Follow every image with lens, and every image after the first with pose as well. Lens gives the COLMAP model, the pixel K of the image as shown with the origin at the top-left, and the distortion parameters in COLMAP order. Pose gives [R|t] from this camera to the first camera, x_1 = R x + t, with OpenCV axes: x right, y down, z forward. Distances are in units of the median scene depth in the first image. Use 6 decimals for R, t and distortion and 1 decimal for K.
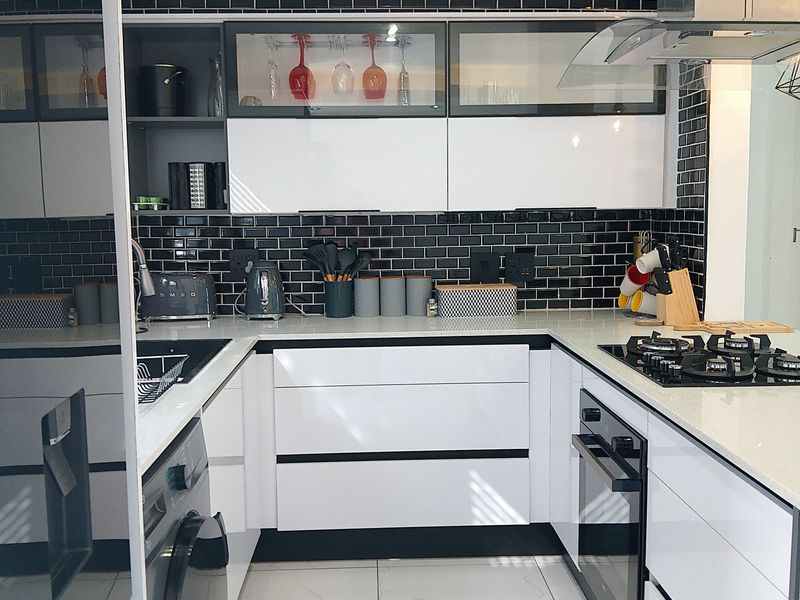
lens RADIAL K [[810.0, 0, 400.0], [0, 810.0, 300.0], [0, 0, 1]] dist [0.109354, 0.000145]
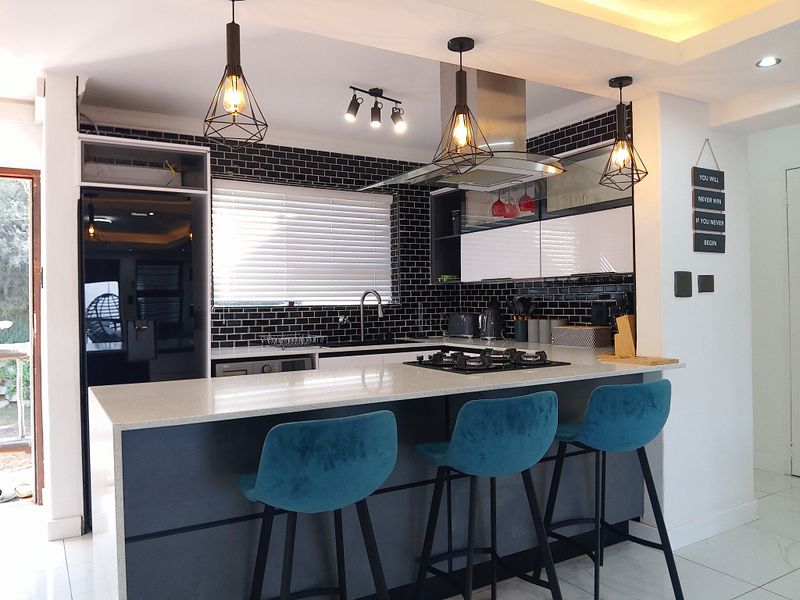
lens RADIAL K [[615.1, 0, 400.0], [0, 615.1, 300.0], [0, 0, 1]] dist [0.055933, -0.140174]
pose [[0.478782, 0.003104, -0.877929, 0.982753], [-0.086120, 0.995337, -0.043446, 0.012602], [0.873700, 0.096408, 0.476816, 0.173394]]
